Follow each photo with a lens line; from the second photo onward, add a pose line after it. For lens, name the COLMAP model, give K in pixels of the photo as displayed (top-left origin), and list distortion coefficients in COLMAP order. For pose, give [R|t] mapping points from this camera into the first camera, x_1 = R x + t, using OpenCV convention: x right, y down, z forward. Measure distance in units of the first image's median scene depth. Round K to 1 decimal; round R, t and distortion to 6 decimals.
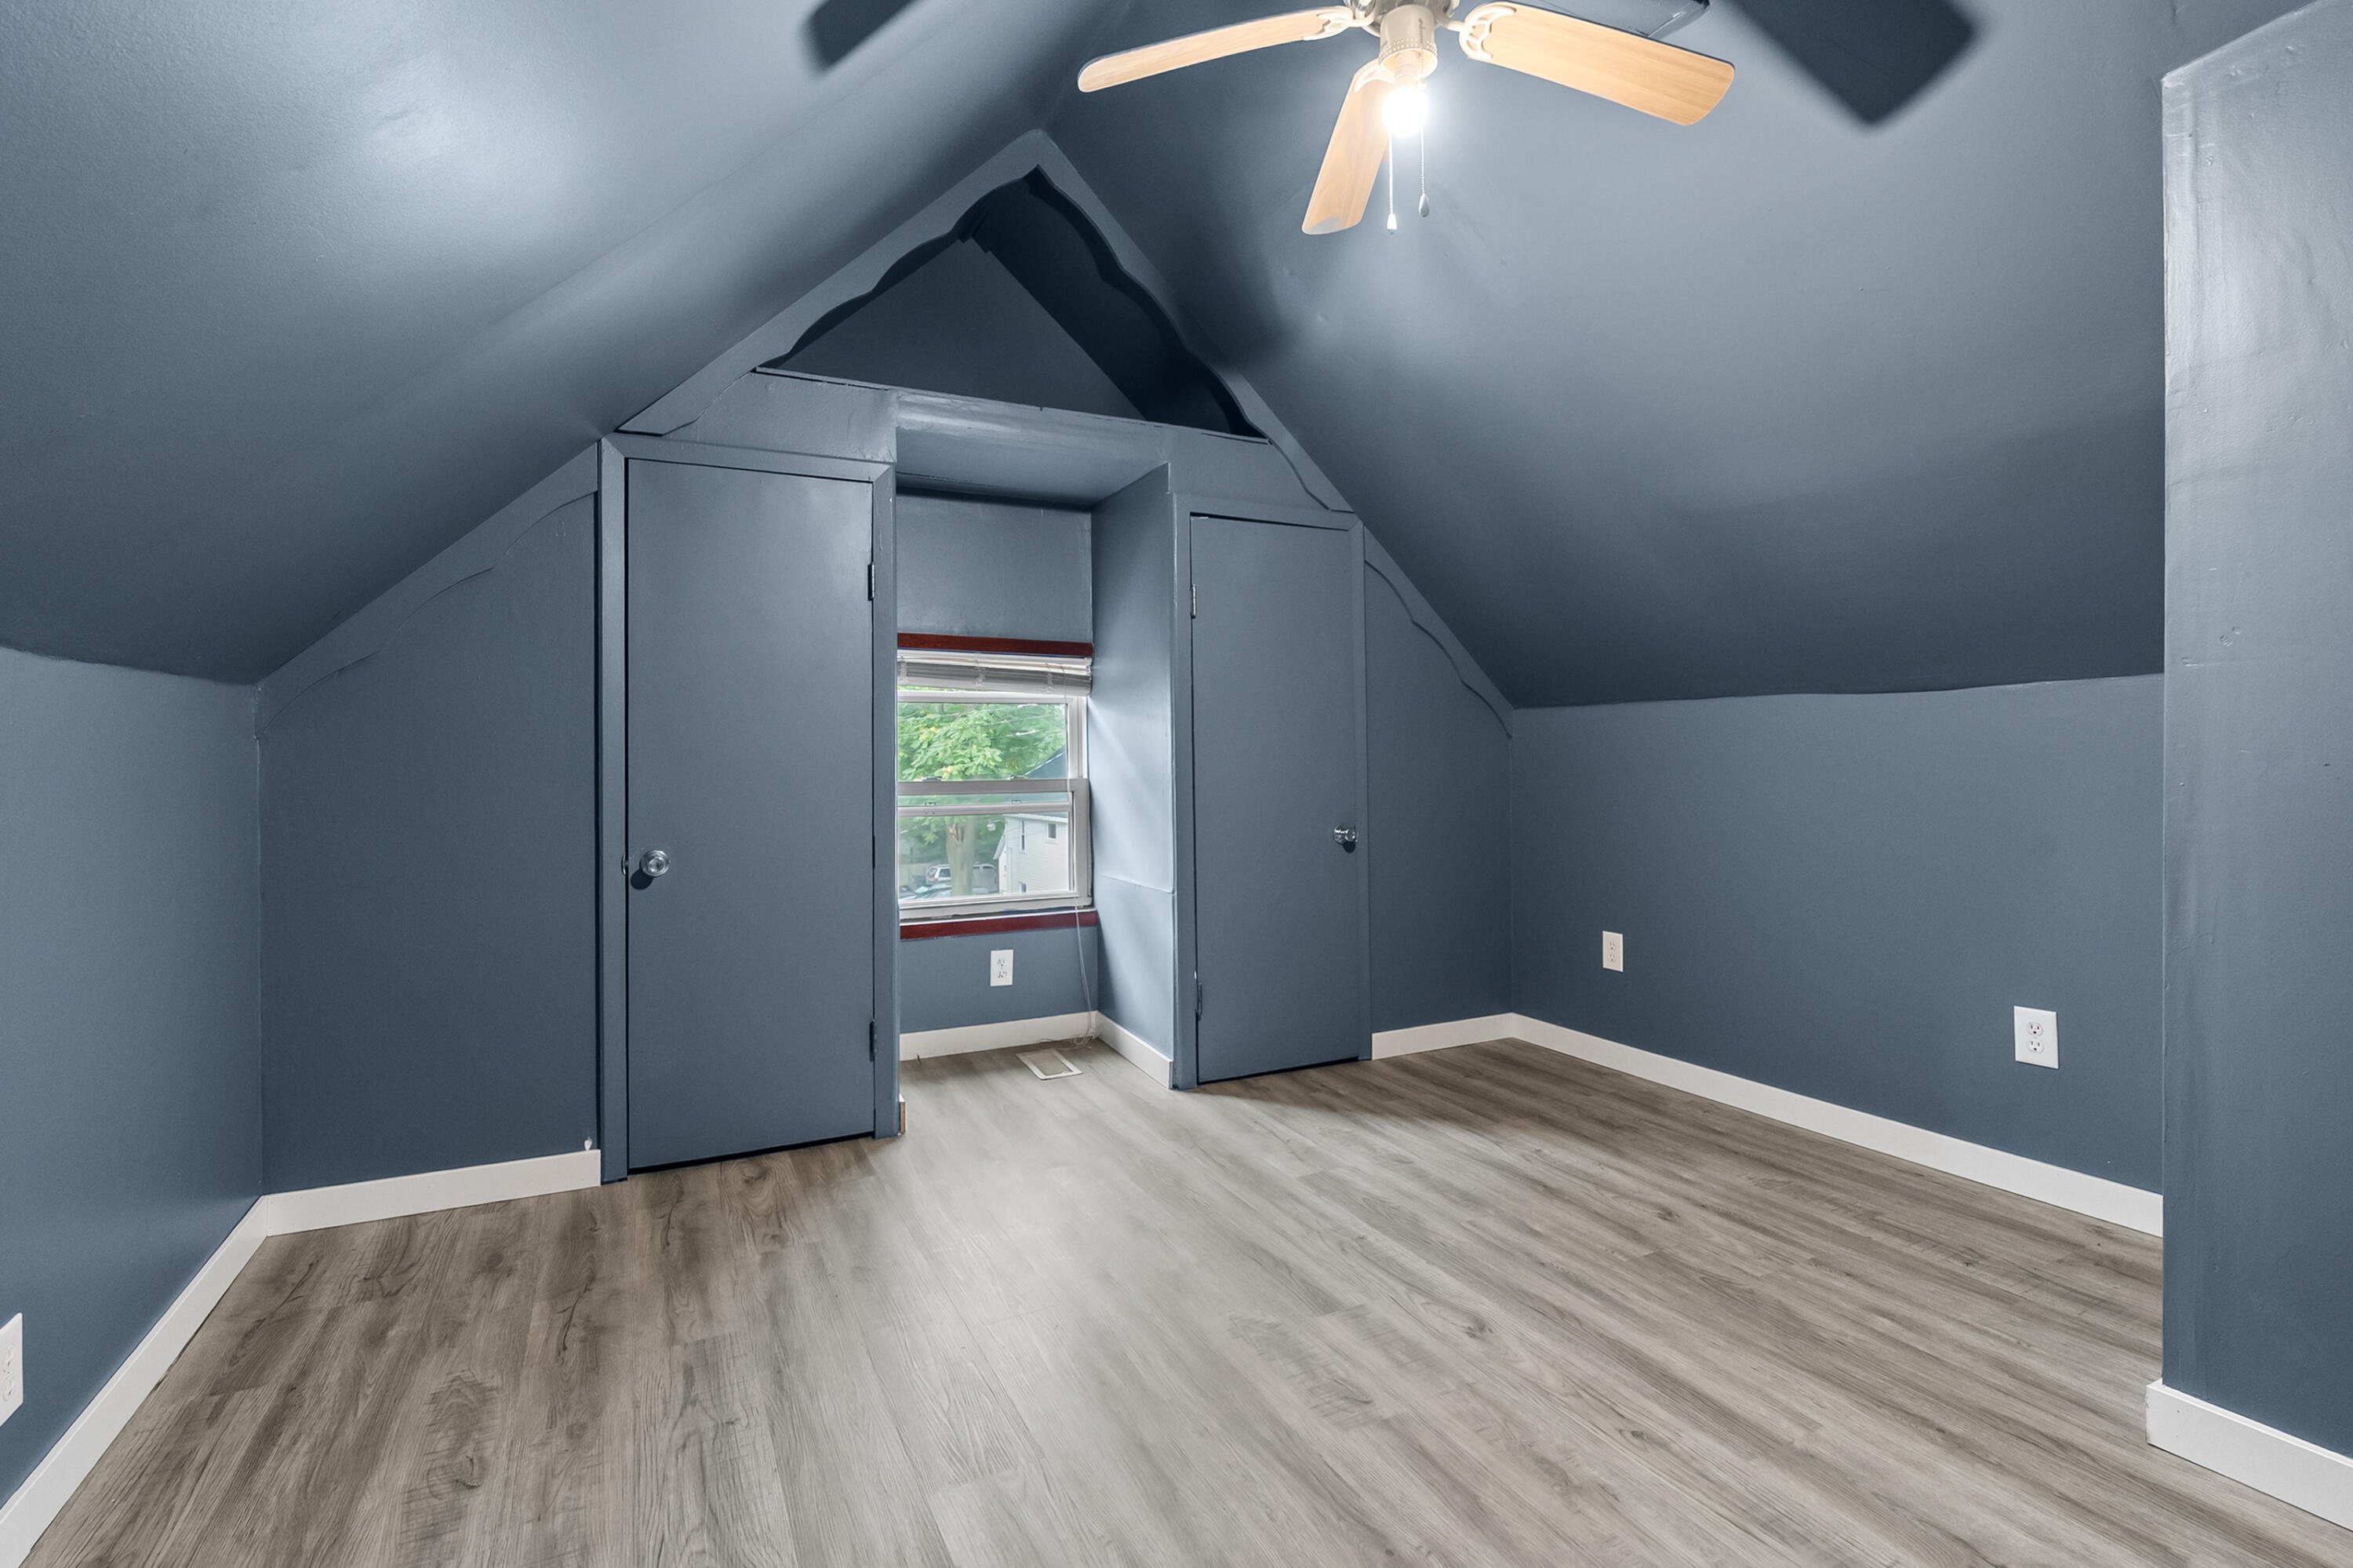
lens RADIAL K [[1072.8, 0, 1177.3], [0, 1072.8, 782.6], [0, 0, 1]] dist [-0.006250, -0.000732]
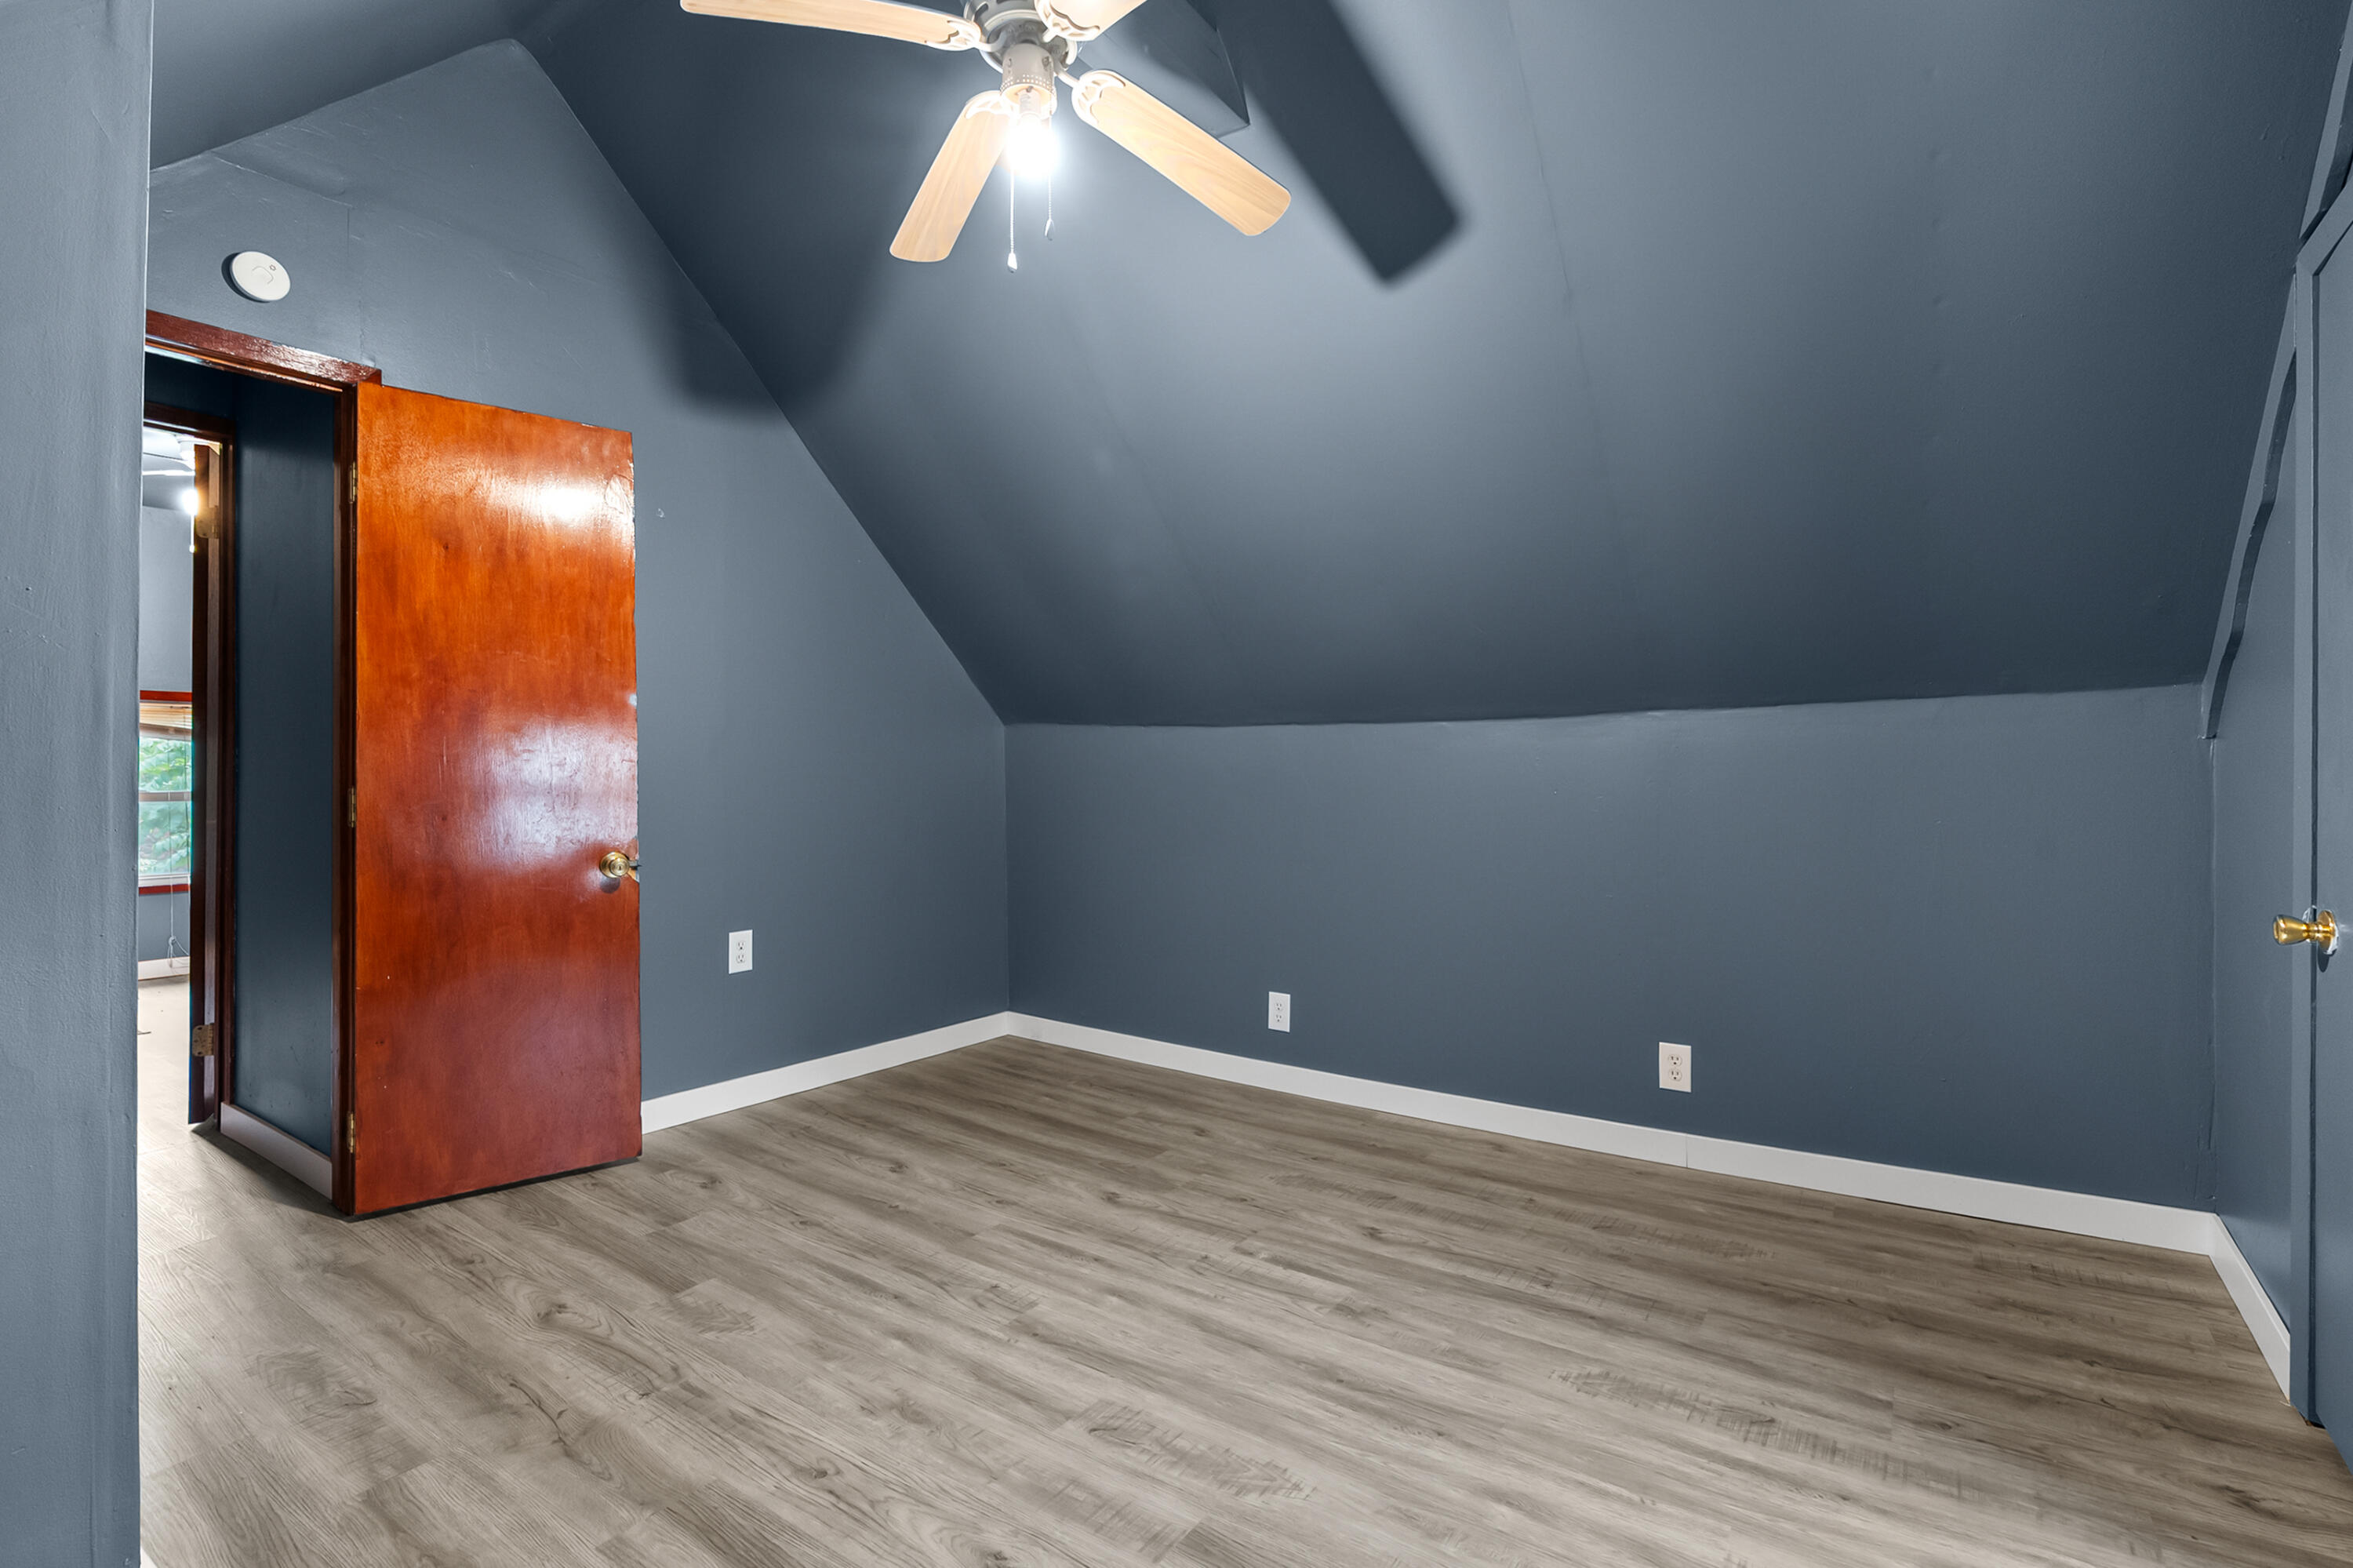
lens RADIAL K [[1072.8, 0, 1176.2], [0, 1072.8, 785.0], [0, 0, 1]] dist [-0.006250, -0.000732]
pose [[-0.879465, 0.015987, -0.475695, 0.566297], [-0.001055, 0.999368, 0.035537, -0.044978], [0.475962, 0.031755, -0.878892, 1.876714]]
